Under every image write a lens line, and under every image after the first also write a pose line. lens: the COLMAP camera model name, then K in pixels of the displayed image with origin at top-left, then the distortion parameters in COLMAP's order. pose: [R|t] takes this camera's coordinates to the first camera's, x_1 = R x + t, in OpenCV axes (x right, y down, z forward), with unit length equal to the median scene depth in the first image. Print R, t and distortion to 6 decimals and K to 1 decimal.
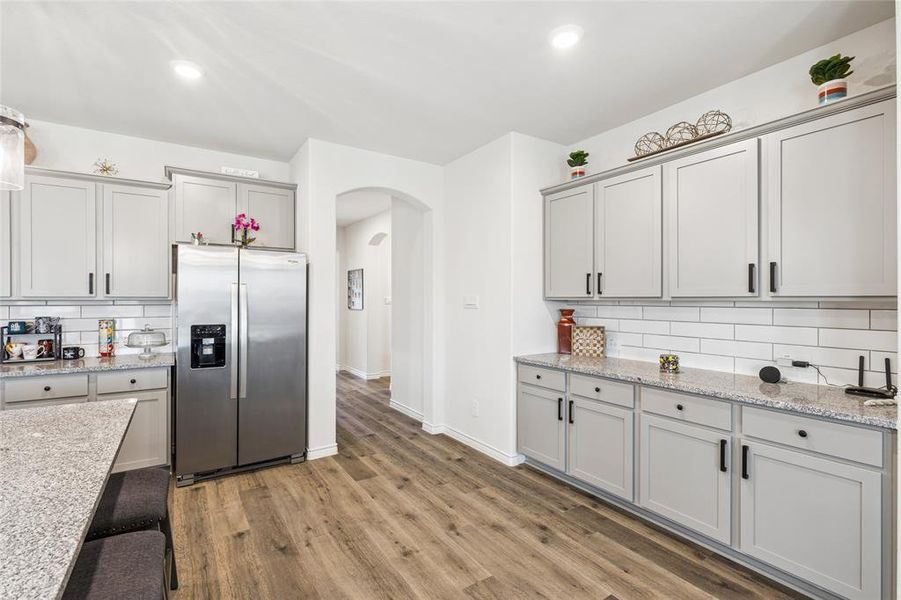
lens RADIAL K [[417.5, 0, 449.8], [0, 417.5, 303.7], [0, 0, 1]] dist [-0.003273, -0.000431]
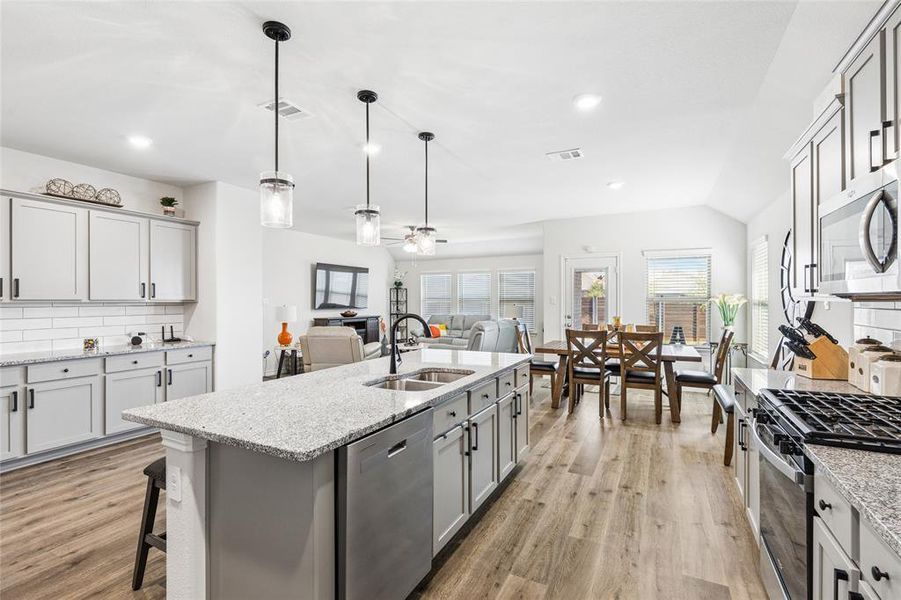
lens RADIAL K [[417.5, 0, 449.7], [0, 417.5, 299.4], [0, 0, 1]] dist [-0.003273, -0.000431]
pose [[-0.505096, 0.005265, 0.863047, -1.533740], [0.011362, 0.999935, 0.000549, -0.004758], [-0.862989, 0.010083, -0.505123, 0.681652]]
